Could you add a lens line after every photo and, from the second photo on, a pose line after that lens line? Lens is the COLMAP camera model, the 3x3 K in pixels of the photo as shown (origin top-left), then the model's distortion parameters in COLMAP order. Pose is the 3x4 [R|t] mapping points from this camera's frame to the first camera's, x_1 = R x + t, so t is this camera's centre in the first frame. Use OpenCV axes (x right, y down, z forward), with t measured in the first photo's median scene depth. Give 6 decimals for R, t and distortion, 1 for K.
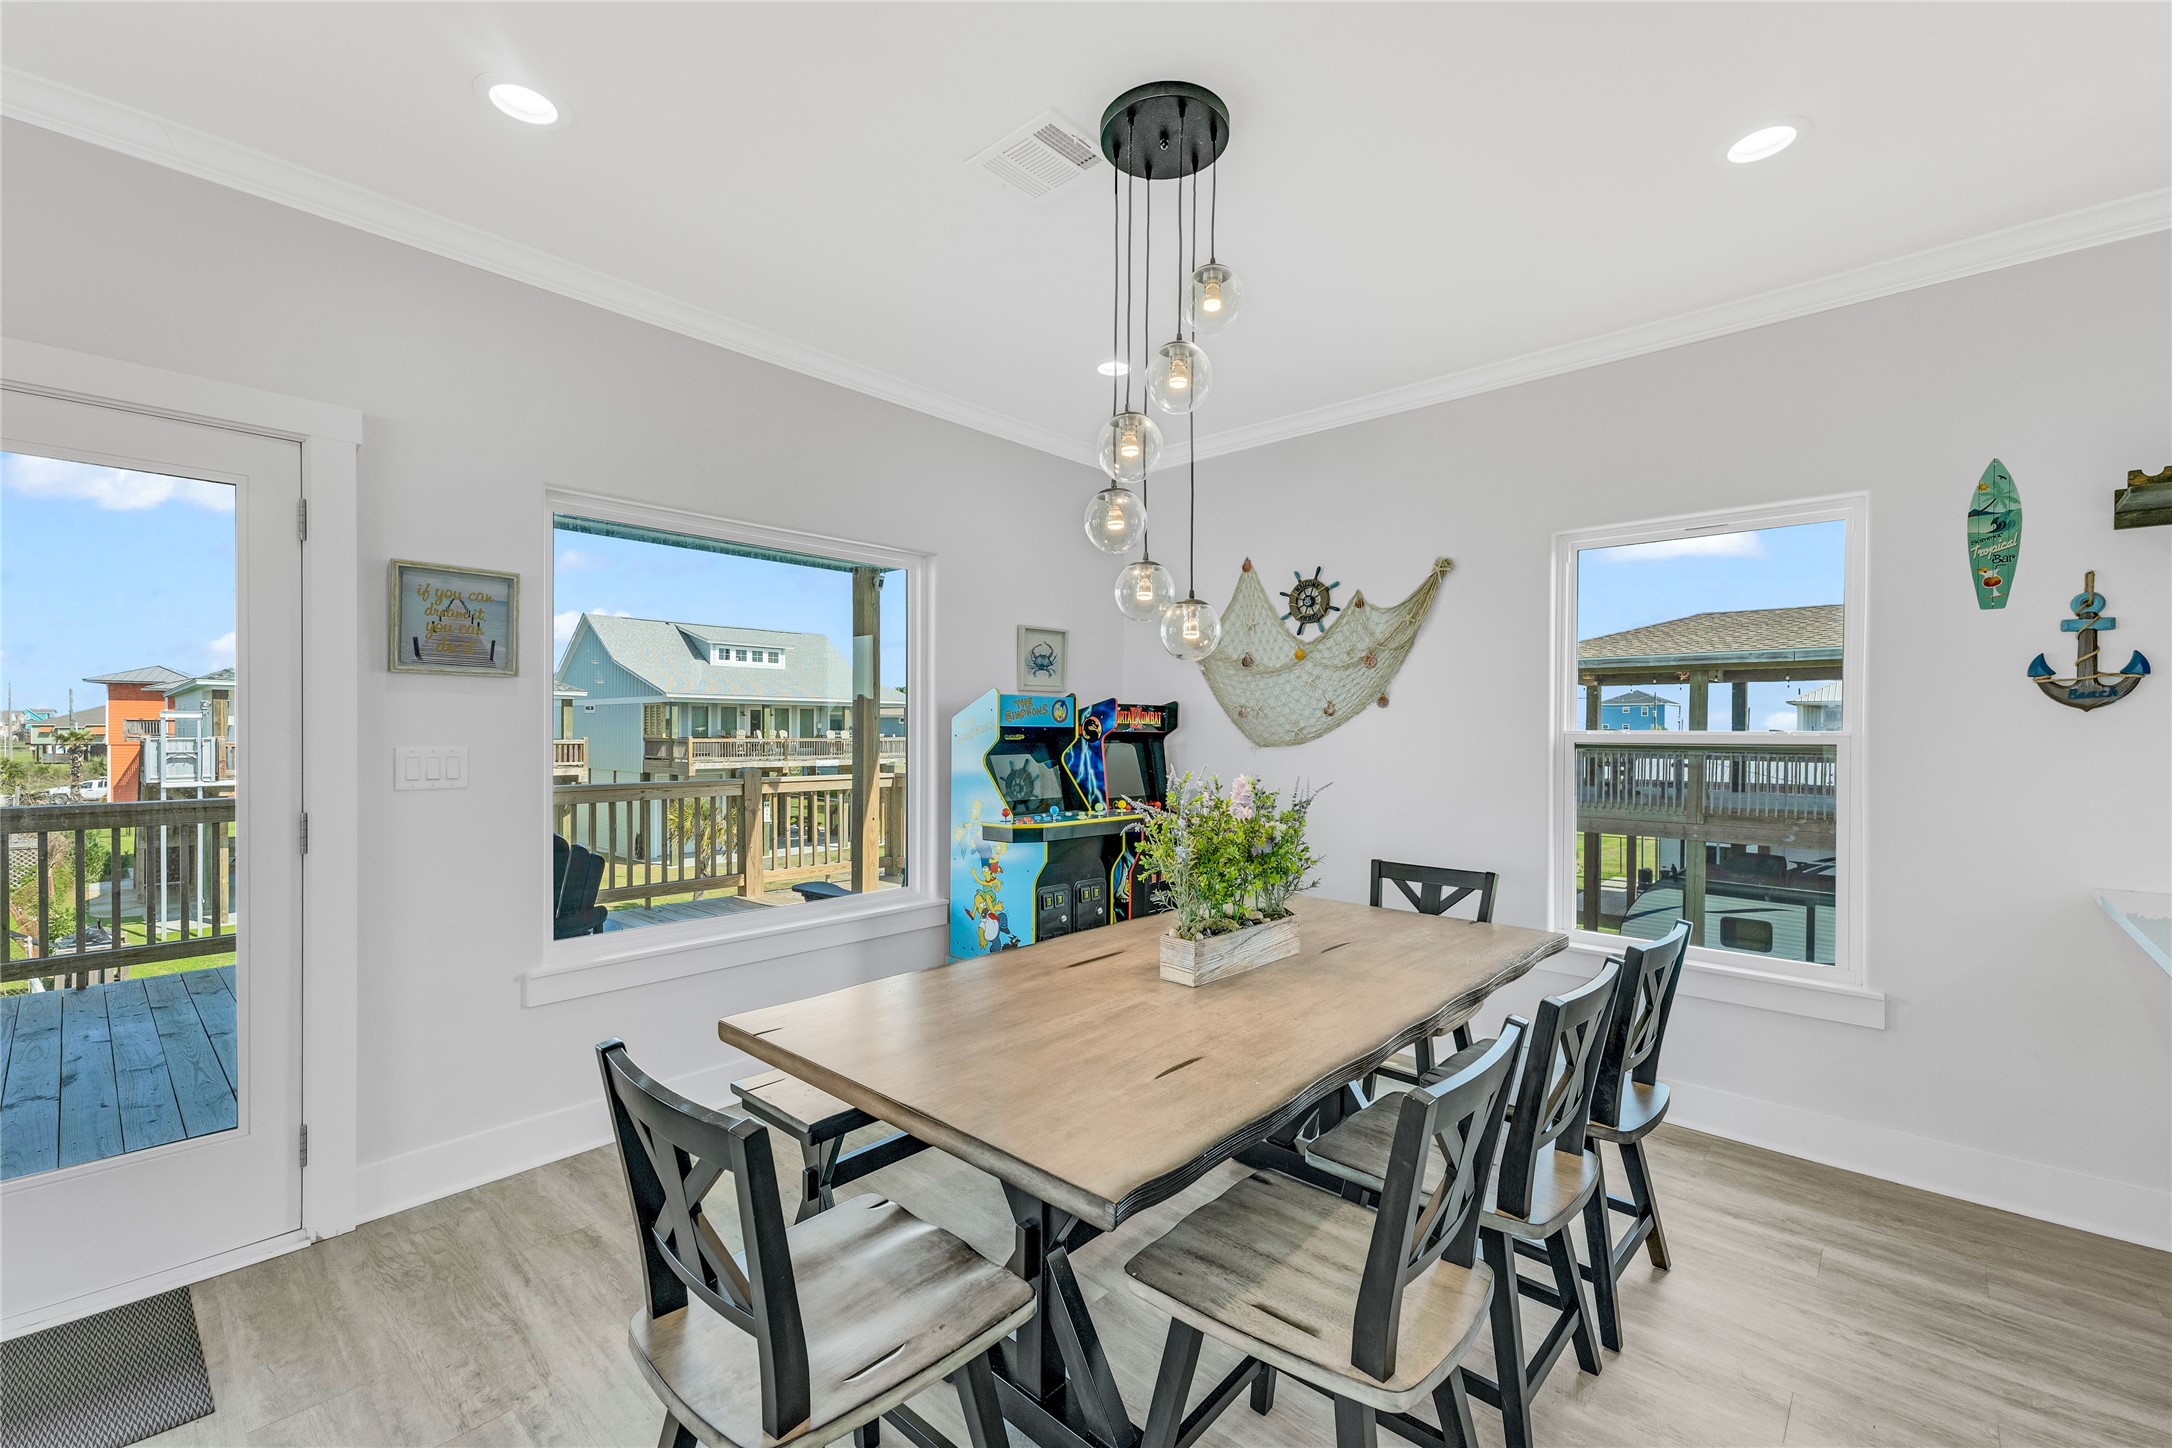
lens RADIAL K [[901.8, 0, 1085.5], [0, 901.8, 732.7], [0, 0, 1]] dist [0.010127, -0.000801]
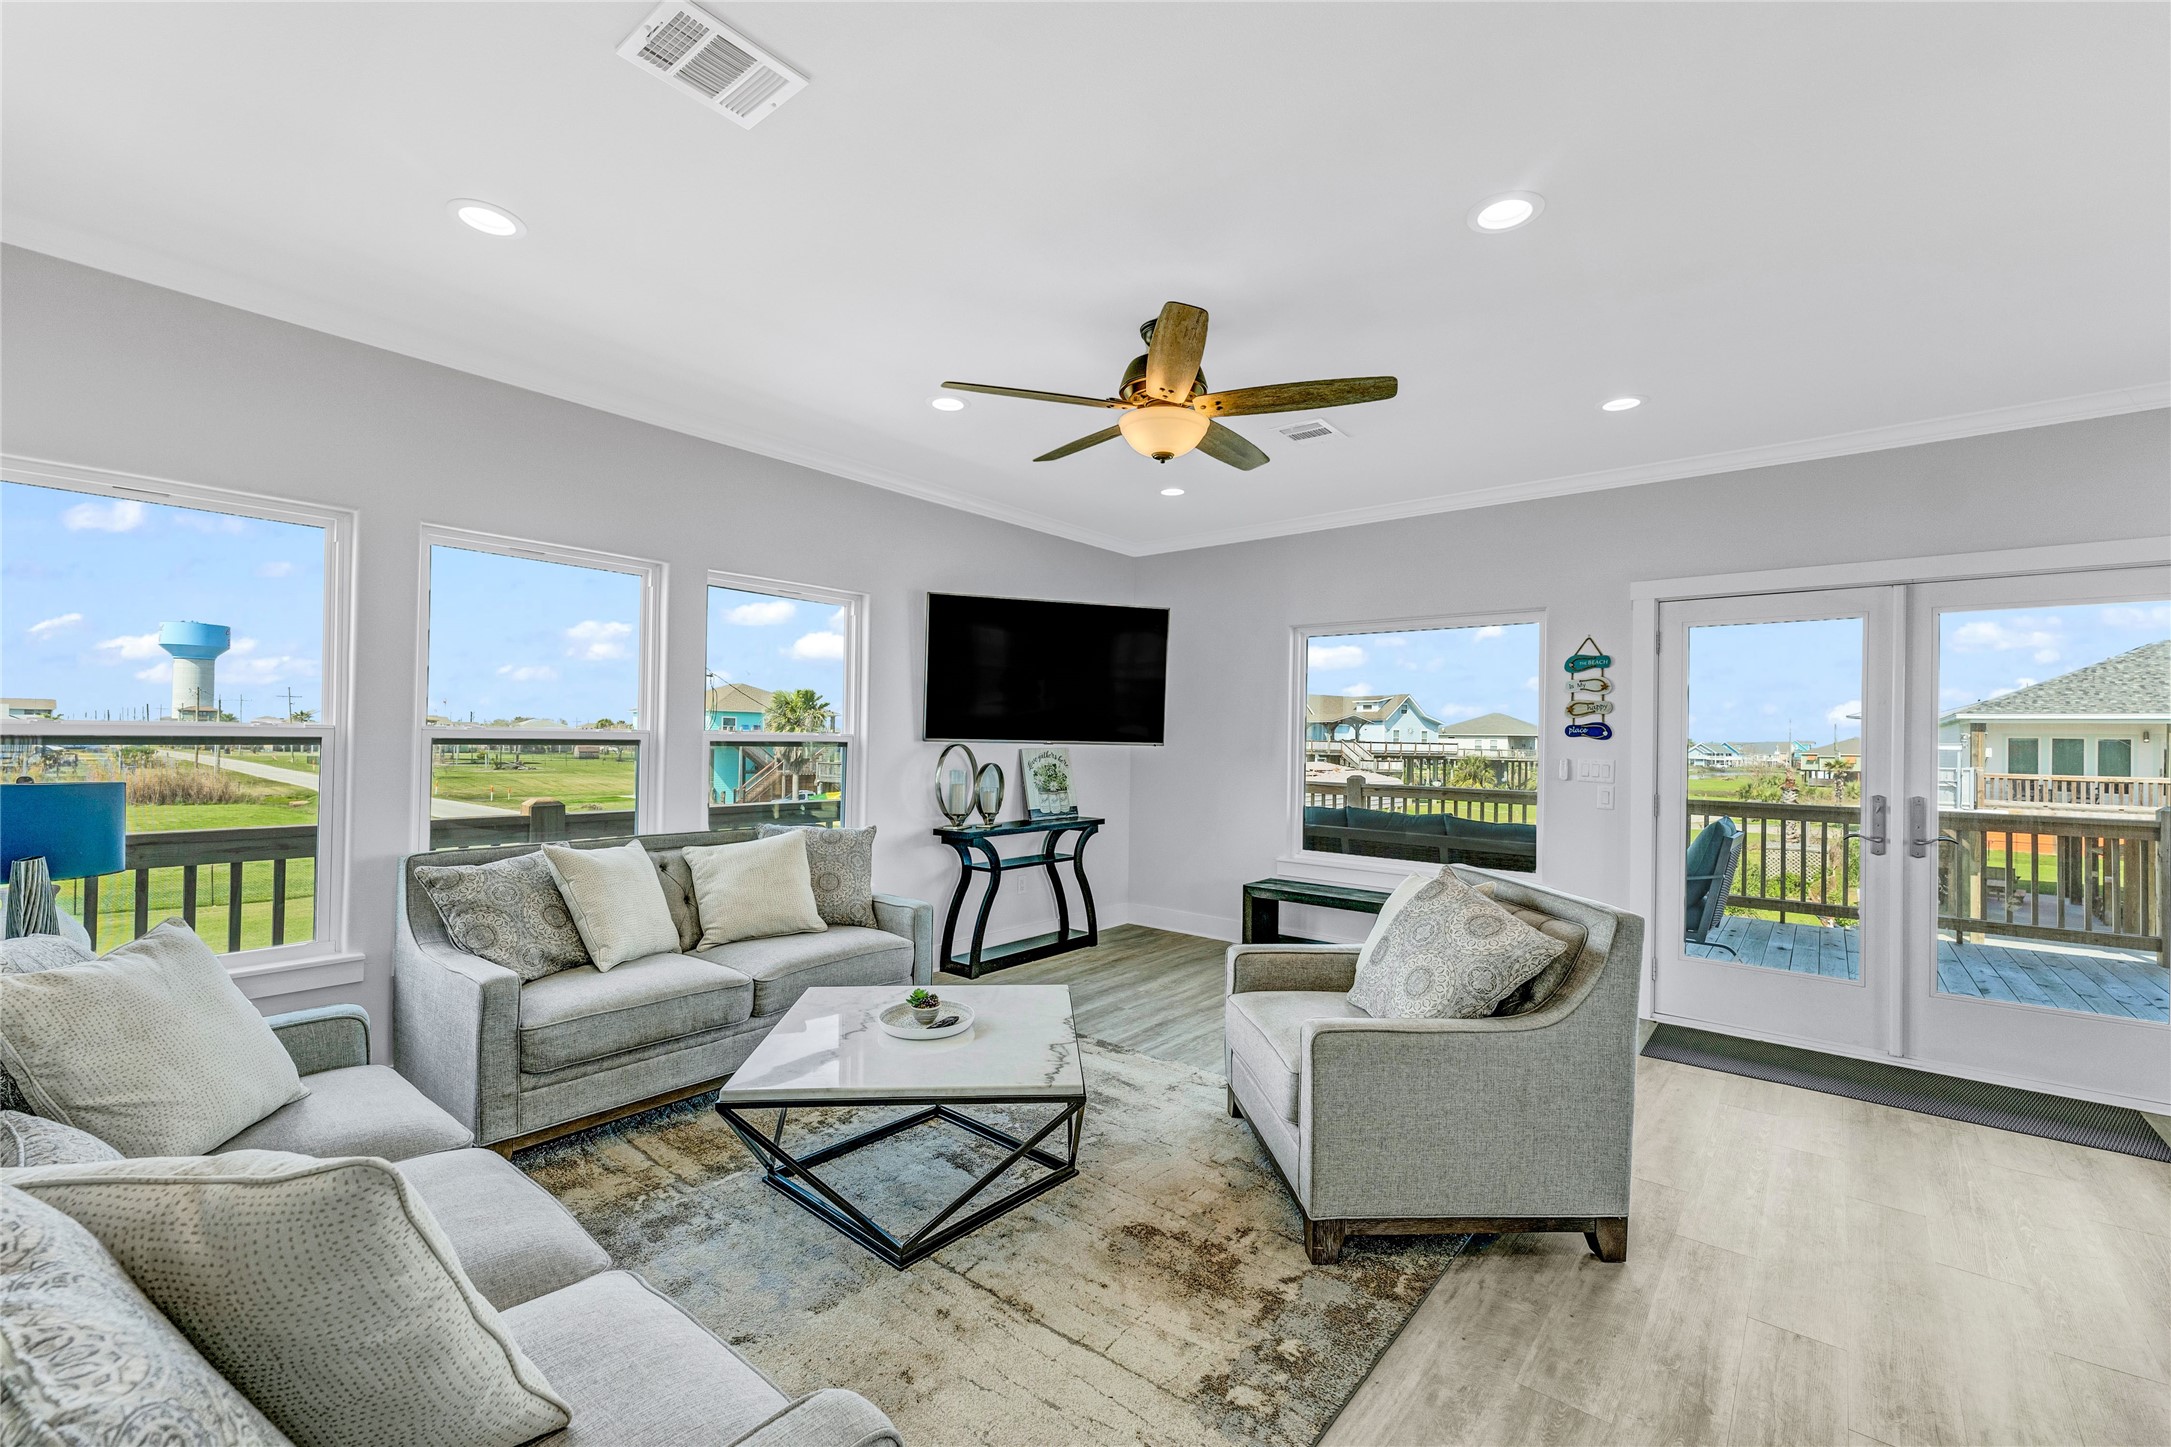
lens RADIAL K [[901.4, 0, 1090.6], [0, 901.4, 736.2], [0, 0, 1]] dist [0.010103, 0.000062]
pose [[0.052537, -0.007772, -0.998589, 0.286733], [-0.022846, 0.999699, -0.008982, 0.007255], [0.998358, 0.023285, 0.052344, -0.495832]]
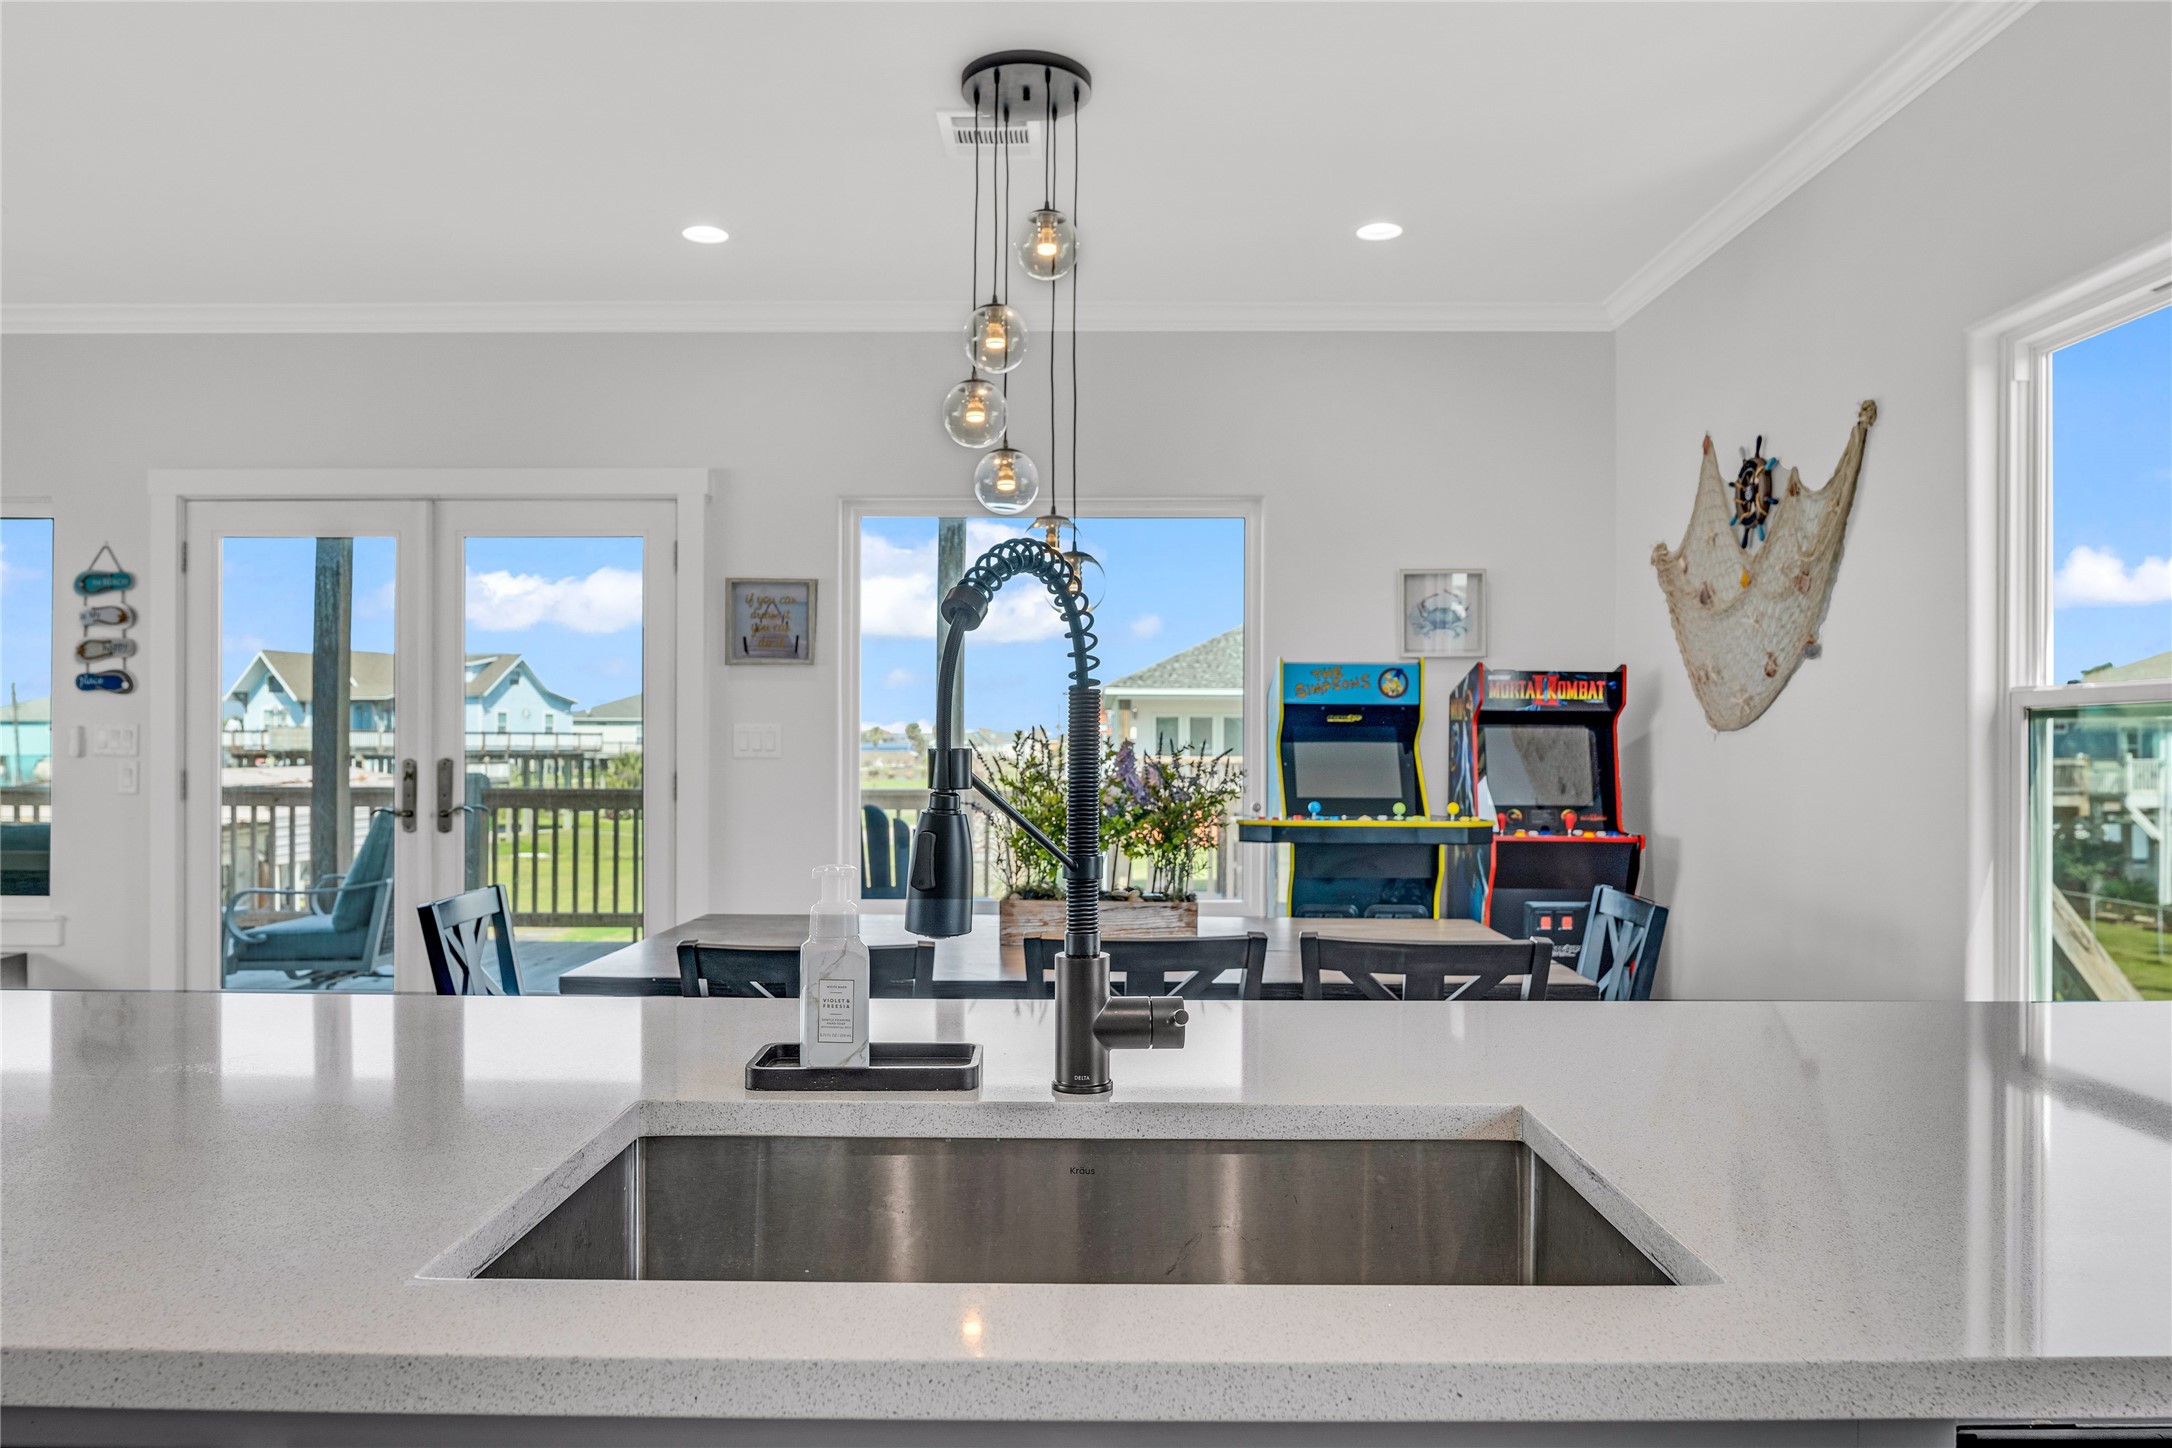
lens RADIAL K [[1467.0, 0, 1089.6], [0, 1467.0, 735.4], [0, 0, 1]] dist [-0.008848, -0.002695]
pose [[0.669234, -0.005506, -0.743031, 0.698417], [-0.003766, 0.999935, -0.010801, 0.033320], [0.743042, 0.010026, 0.669170, -0.004928]]
